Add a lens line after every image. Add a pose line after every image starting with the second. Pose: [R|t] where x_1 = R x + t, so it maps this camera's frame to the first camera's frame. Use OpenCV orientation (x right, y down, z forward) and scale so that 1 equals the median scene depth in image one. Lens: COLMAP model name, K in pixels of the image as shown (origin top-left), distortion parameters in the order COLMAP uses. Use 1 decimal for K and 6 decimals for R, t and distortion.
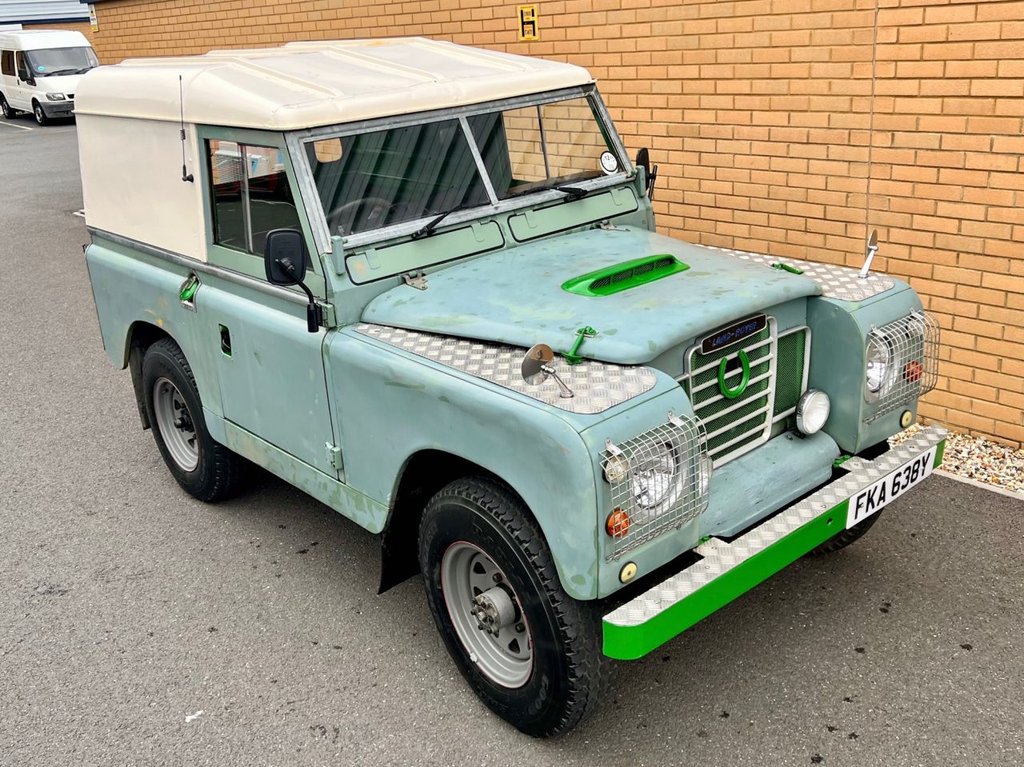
lens RADIAL K [[1033.6, 0, 488.8], [0, 1033.6, 358.4], [0, 0, 1]] dist [0.049462, -0.027217]
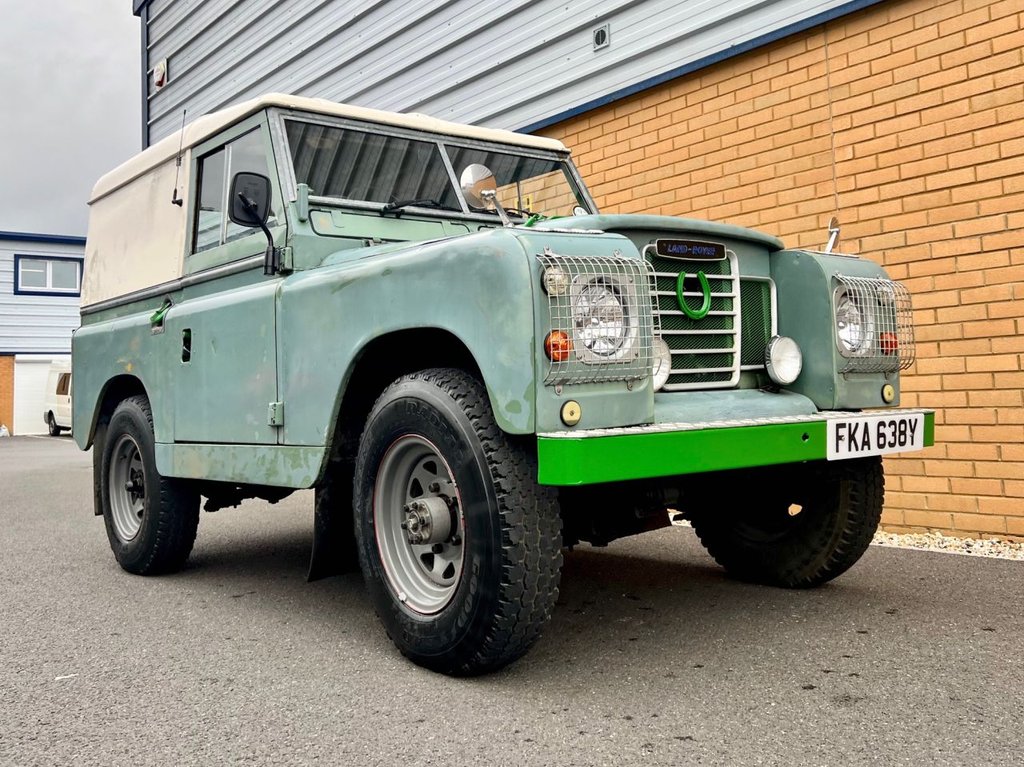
lens RADIAL K [[1000.6, 0, 493.1], [0, 1000.6, 316.4], [0, 0, 1]] dist [0.056469, -0.037687]
pose [[0.999110, 0.032692, -0.026646, 0.070410], [-0.040607, 0.916336, -0.398346, 0.382634], [0.011394, 0.399074, 0.916848, 0.142103]]
